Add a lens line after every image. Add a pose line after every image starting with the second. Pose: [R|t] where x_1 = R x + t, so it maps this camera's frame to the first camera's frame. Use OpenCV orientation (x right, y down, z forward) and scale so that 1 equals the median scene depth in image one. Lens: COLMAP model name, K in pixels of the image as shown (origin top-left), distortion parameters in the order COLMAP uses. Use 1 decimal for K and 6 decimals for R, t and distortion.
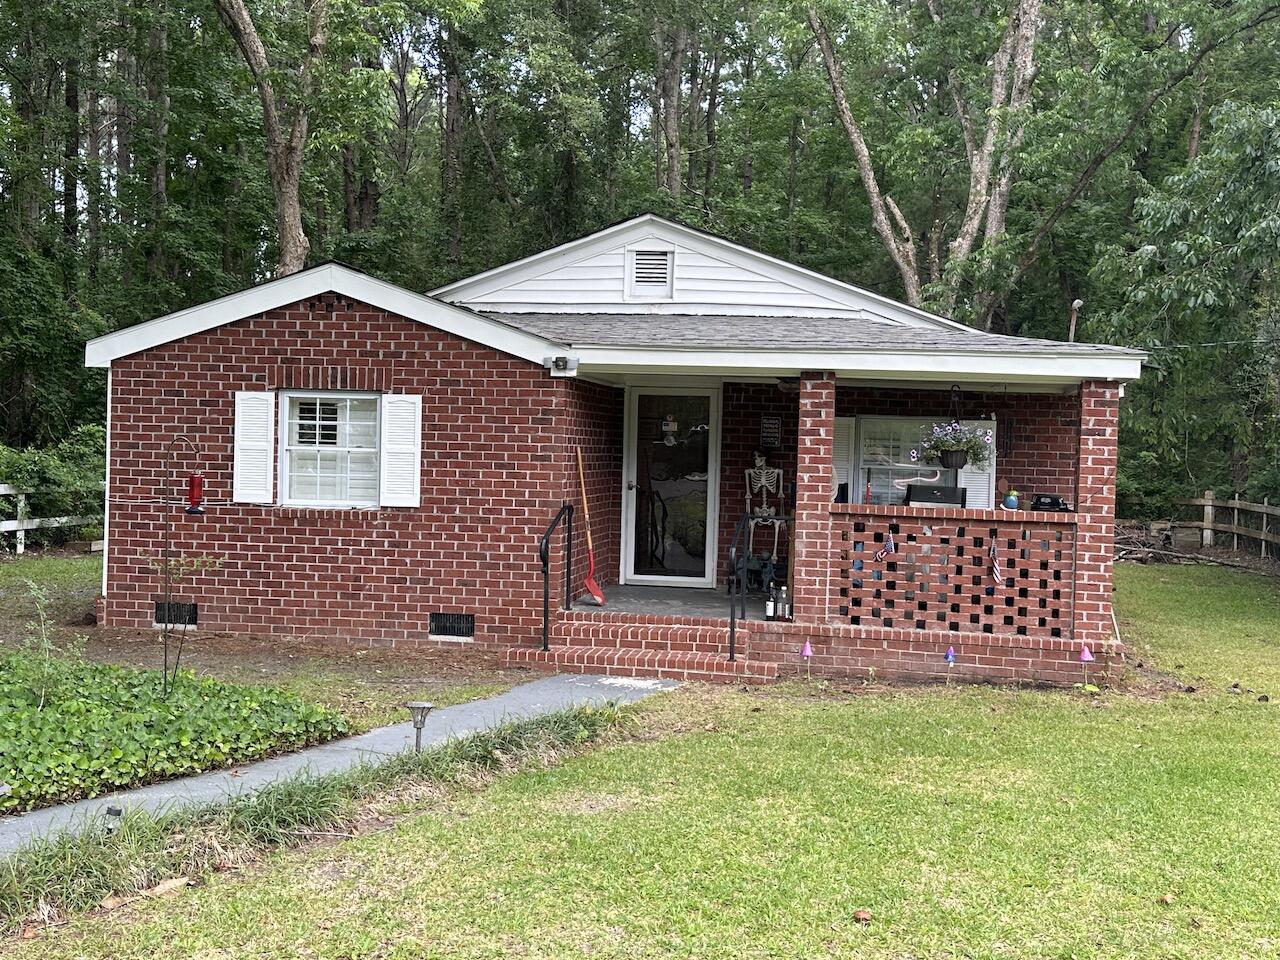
lens RADIAL K [[1418.2, 0, 636.1], [0, 1418.2, 469.2], [0, 0, 1]] dist [0.016106, 0.000000]
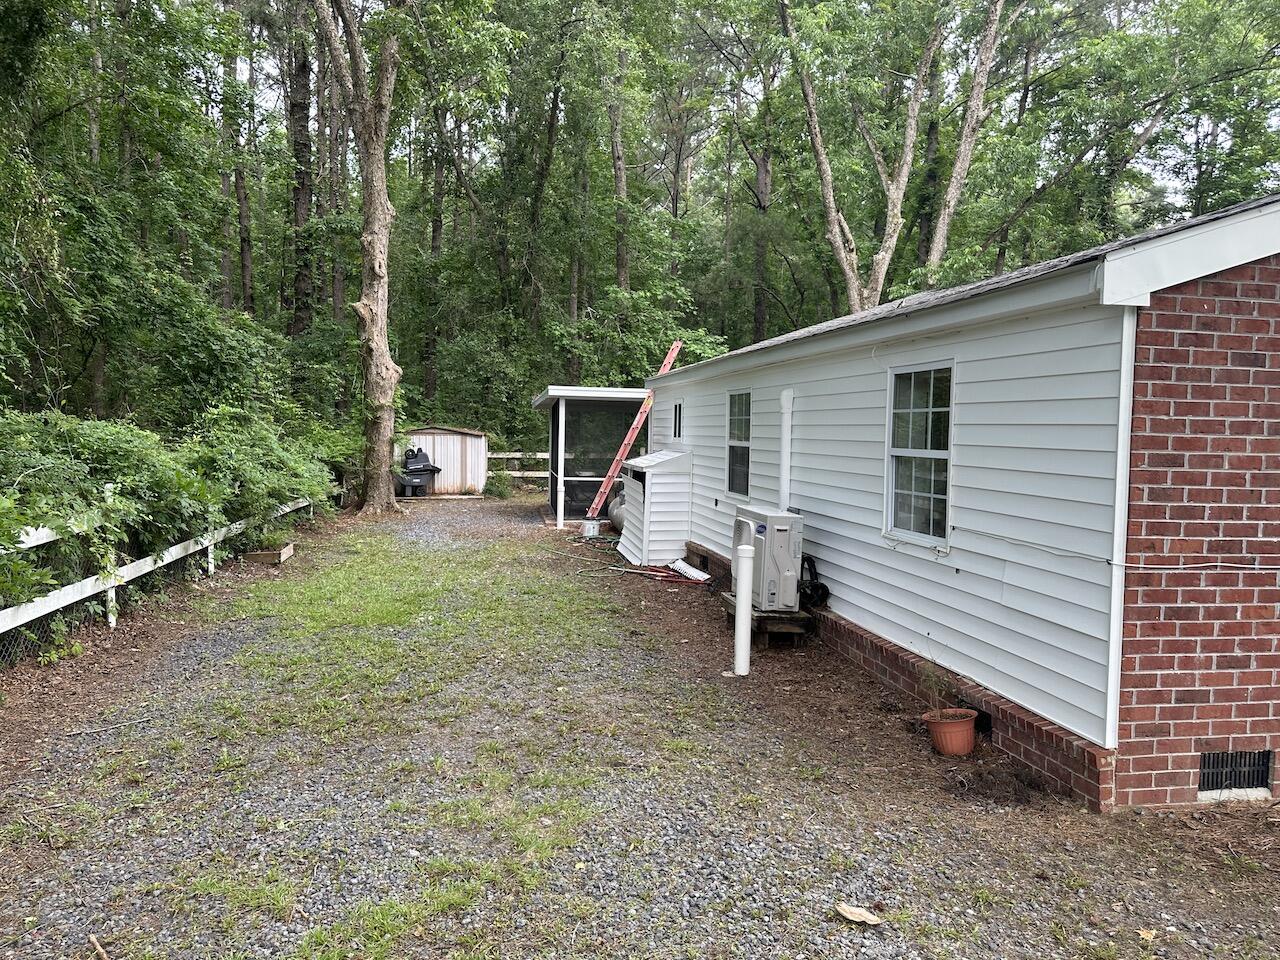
lens RADIAL K [[951.4, 0, 637.0], [0, 951.4, 481.4], [0, 0, 1]] dist [0.006560, -0.009681]
pose [[0.939069, -0.026375, 0.342714, -0.655803], [0.007975, 0.998455, 0.054990, -0.029647], [-0.343635, -0.048907, 0.937829, 0.740648]]
